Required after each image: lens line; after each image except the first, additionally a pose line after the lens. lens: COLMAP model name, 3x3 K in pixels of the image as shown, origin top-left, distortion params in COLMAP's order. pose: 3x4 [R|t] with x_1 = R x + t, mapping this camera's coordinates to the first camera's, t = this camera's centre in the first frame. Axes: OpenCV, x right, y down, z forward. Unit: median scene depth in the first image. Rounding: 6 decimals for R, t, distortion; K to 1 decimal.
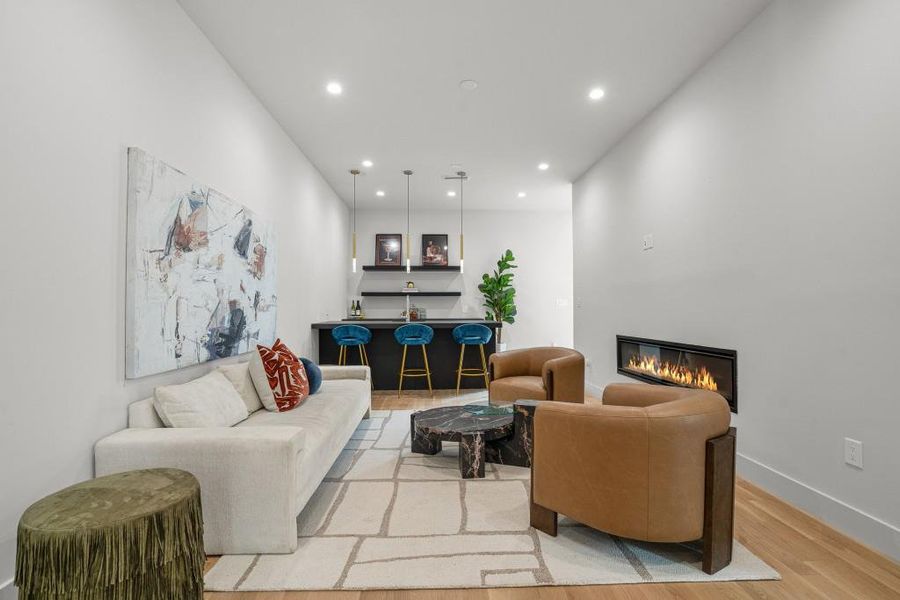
lens RADIAL K [[393.7, 0, 455.1], [0, 393.7, 299.6], [0, 0, 1]] dist [0.000433, 0.001401]
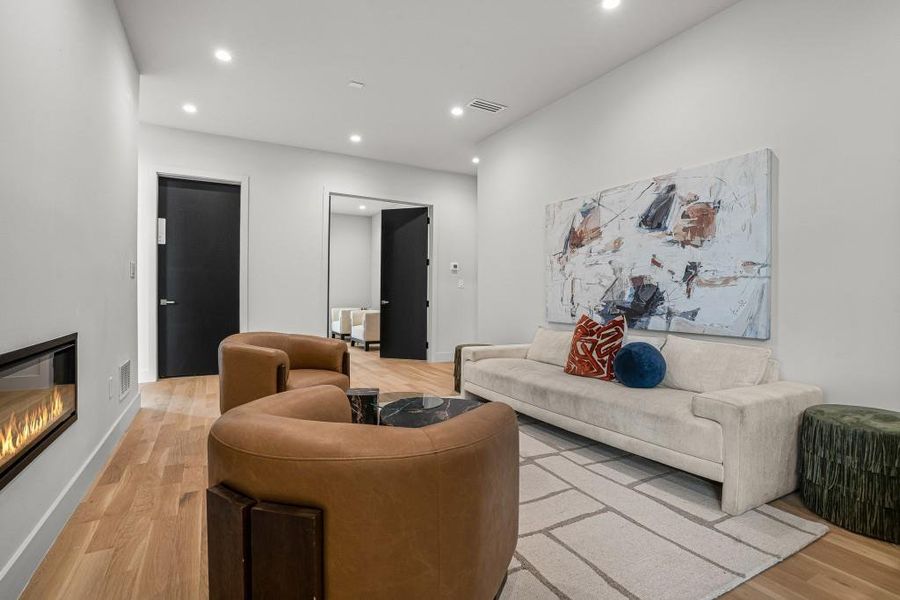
lens RADIAL K [[438.1, 0, 455.3], [0, 438.1, 298.5], [0, 0, 1]] dist [-0.000456, 0.000001]
pose [[-0.880709, 0.002394, -0.473652, 0.490395], [0.009178, 0.999886, -0.012011, 0.081638], [0.473570, -0.014925, -0.880630, 2.084528]]
